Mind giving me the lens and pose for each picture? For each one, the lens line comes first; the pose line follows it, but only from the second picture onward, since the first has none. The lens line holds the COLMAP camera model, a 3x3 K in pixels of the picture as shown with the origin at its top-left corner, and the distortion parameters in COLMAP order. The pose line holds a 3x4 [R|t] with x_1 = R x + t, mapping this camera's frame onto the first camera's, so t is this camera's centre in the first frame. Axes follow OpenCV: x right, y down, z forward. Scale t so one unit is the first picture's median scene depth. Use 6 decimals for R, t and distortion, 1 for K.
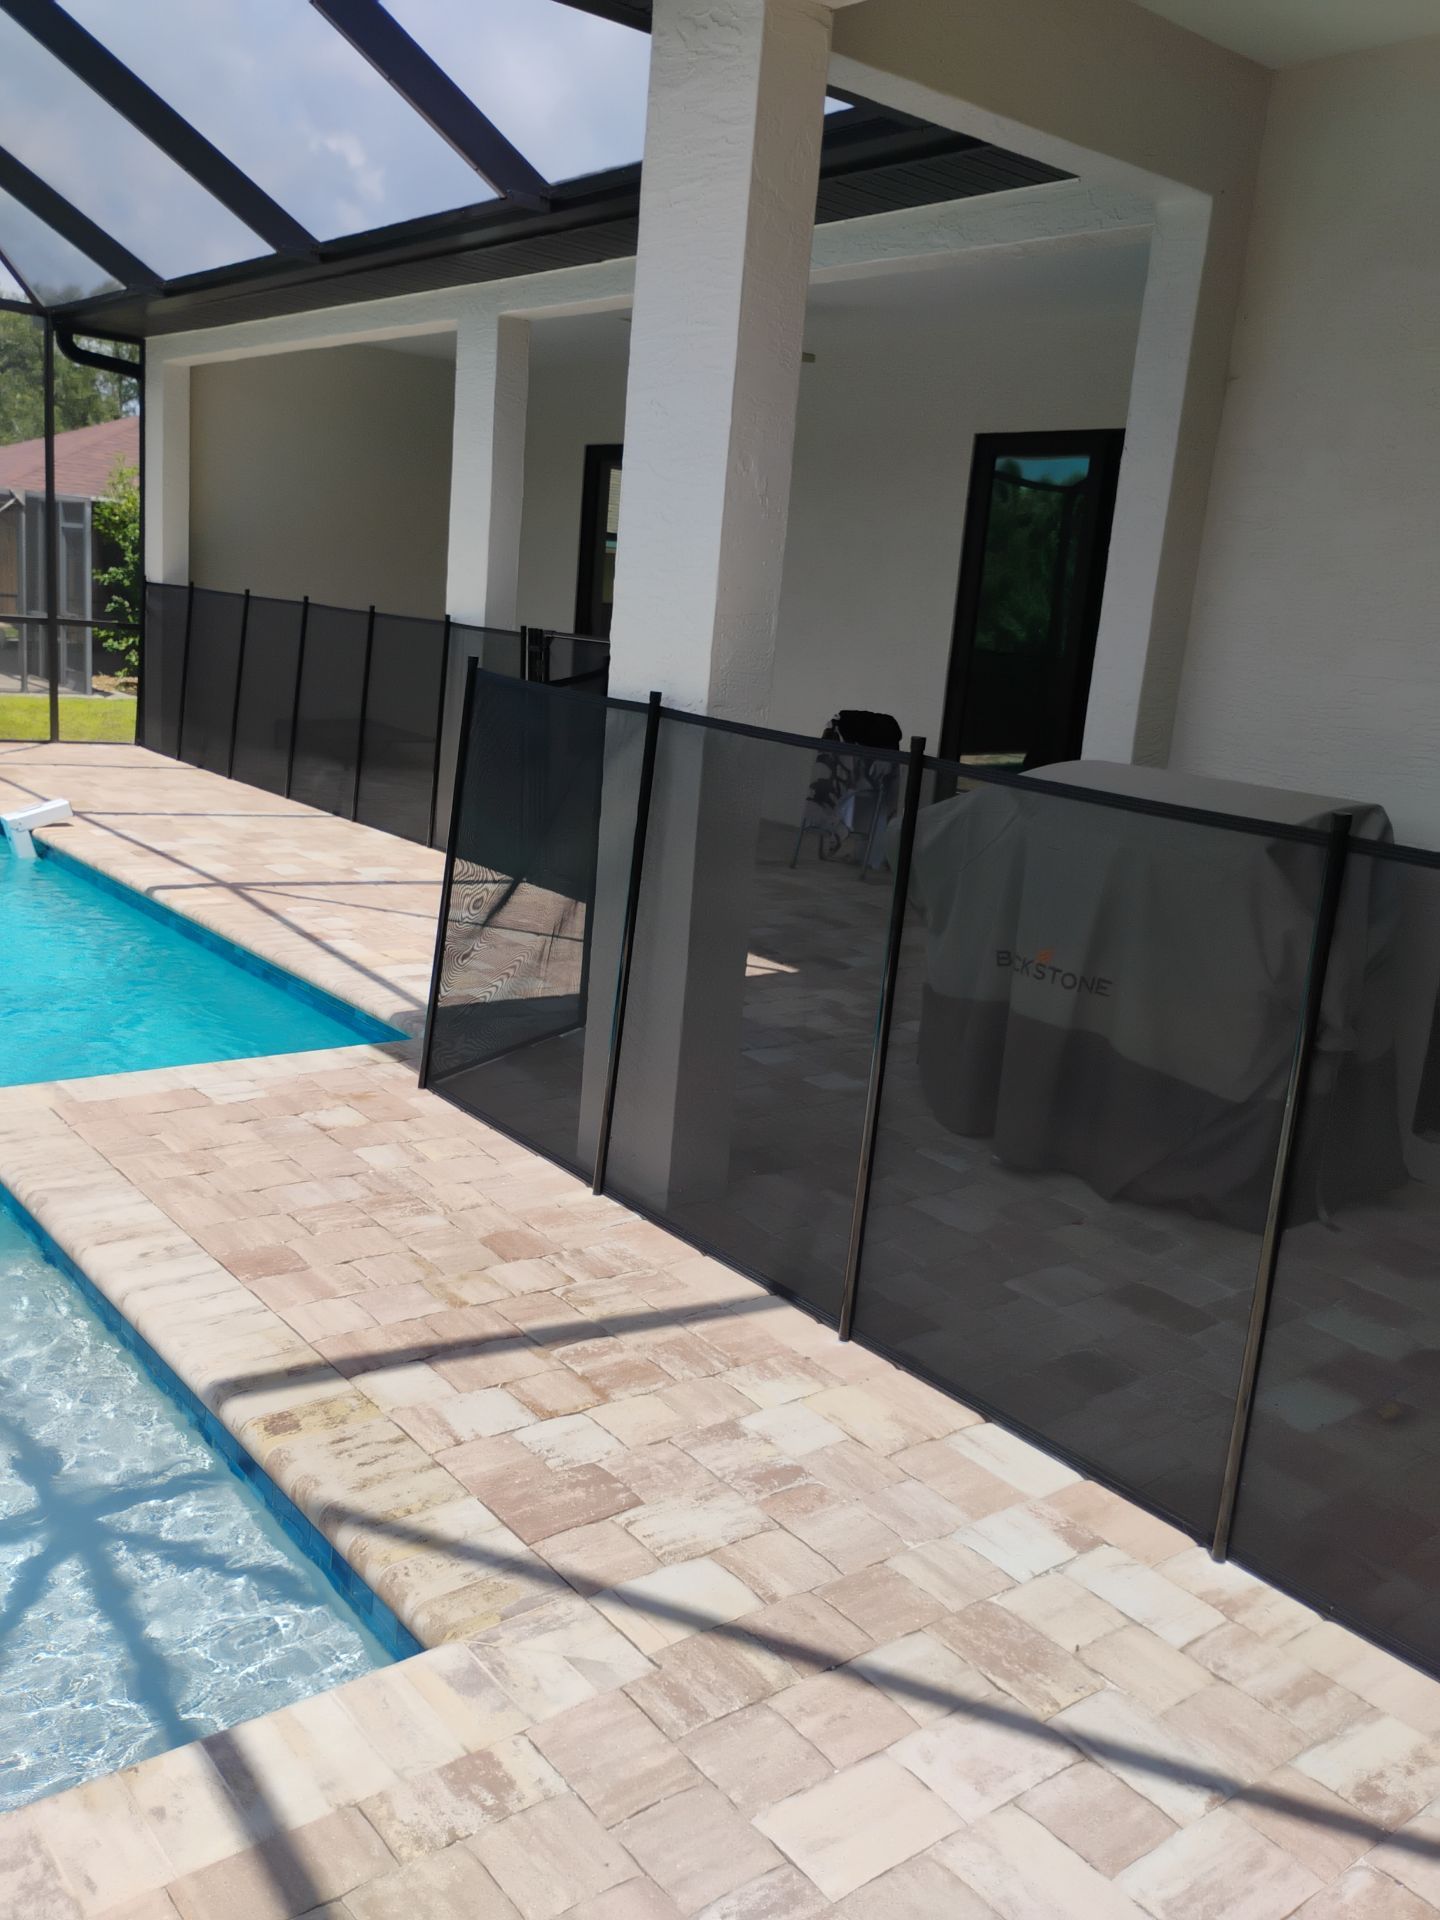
lens RADIAL K [[1575.2, 0, 720.0], [0, 1575.2, 959.5], [0, 0, 1]] dist [0.007186, 0.001544]
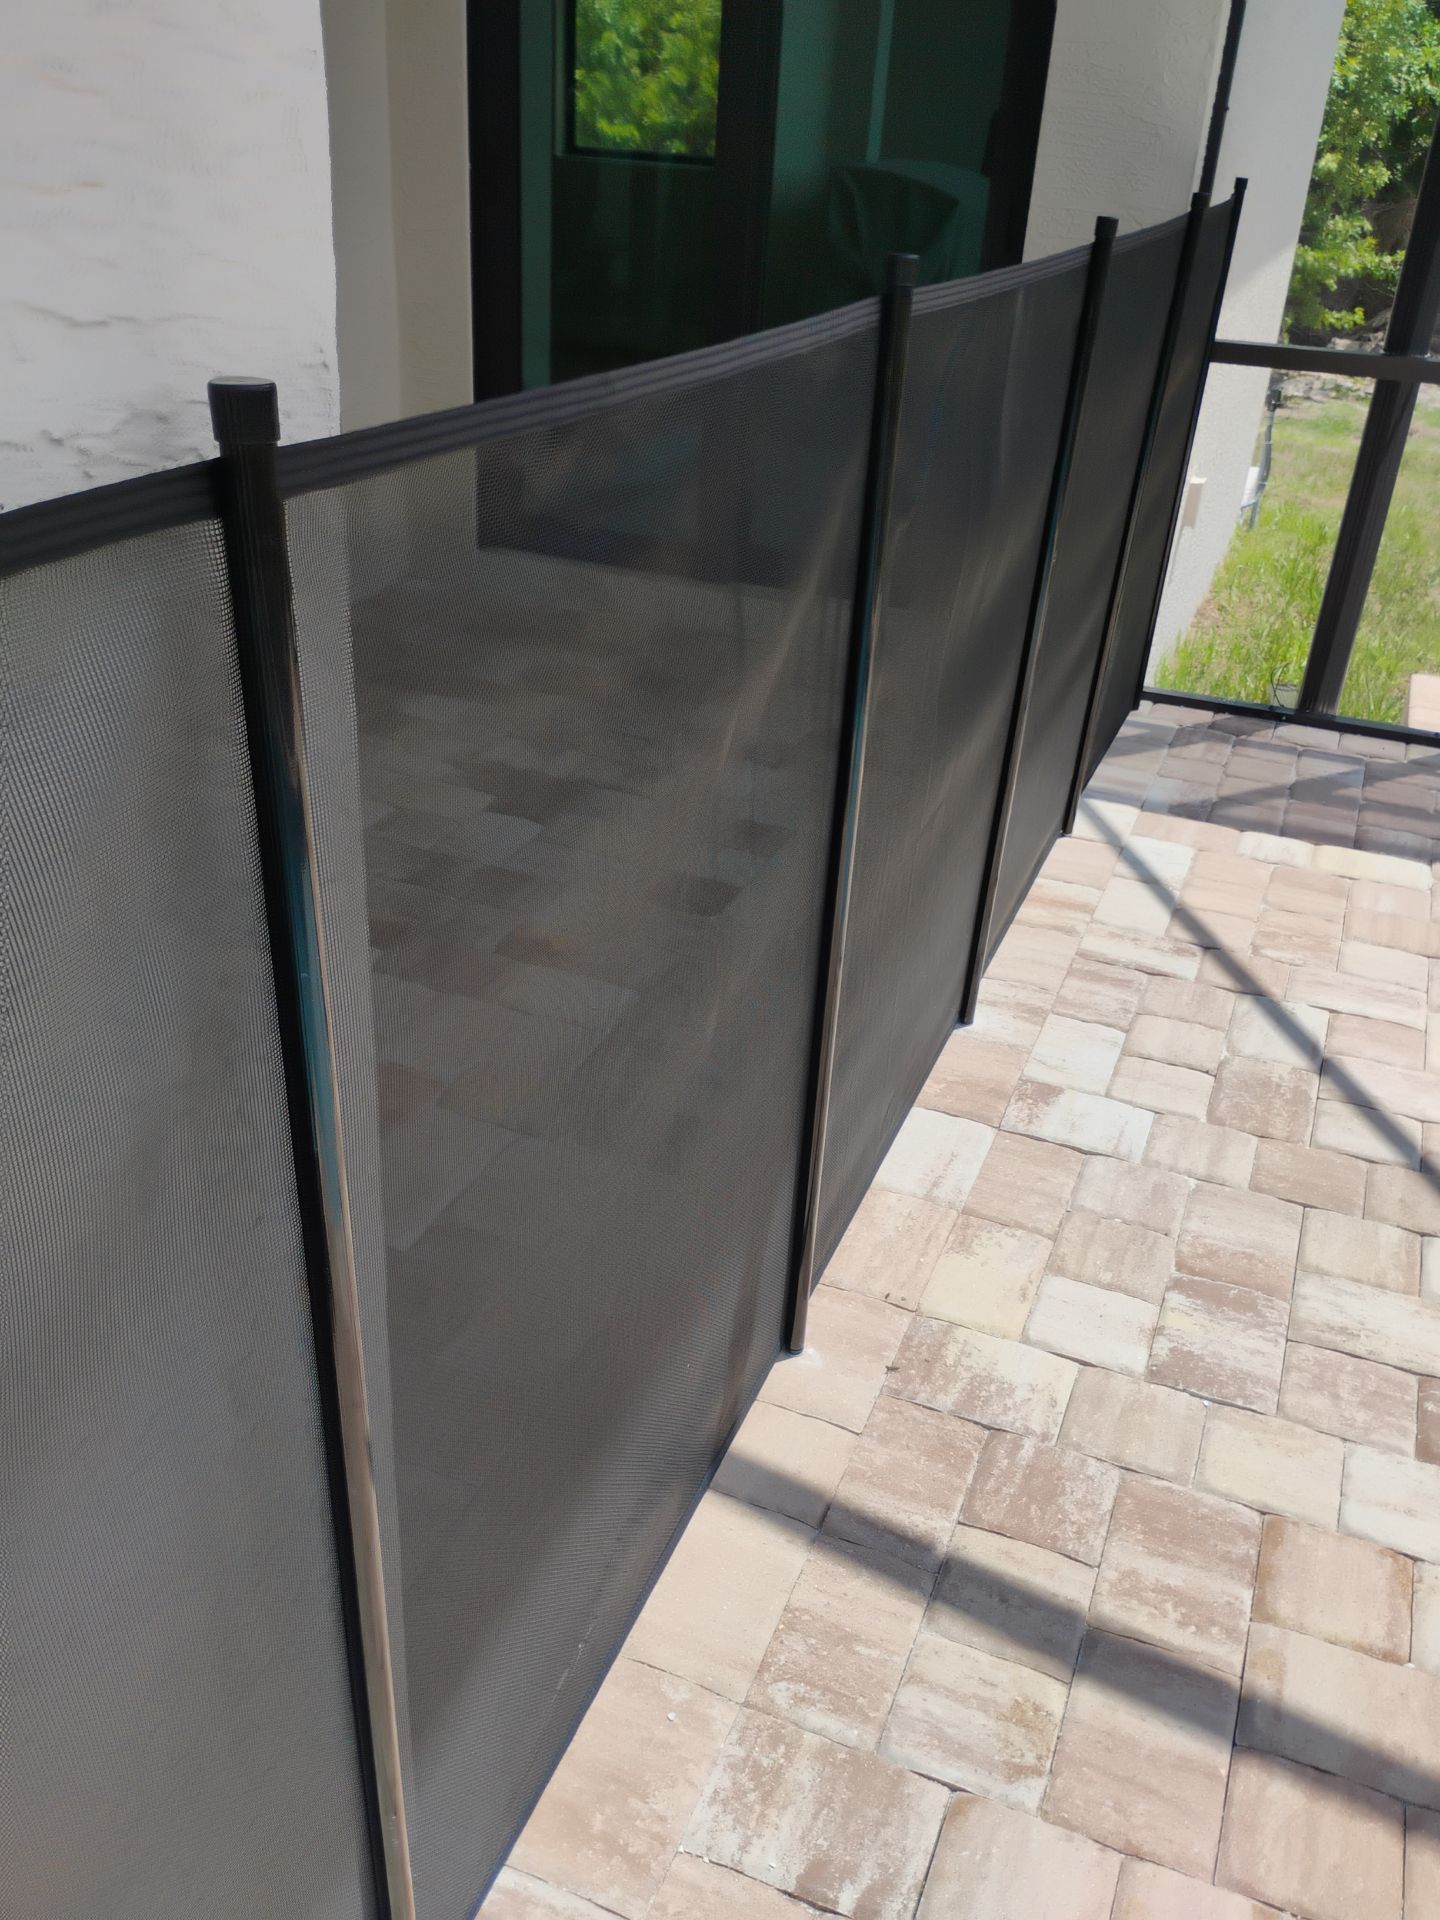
lens RADIAL K [[1575.2, 0, 719.6], [0, 1575.2, 962.8], [0, 0, 1]] dist [0.007186, 0.001544]
pose [[-0.466312, -0.531083, 0.707463, -0.291107], [0.091456, 0.766508, 0.635689, -0.291836], [-0.879880, 0.361131, -0.308861, 1.317481]]
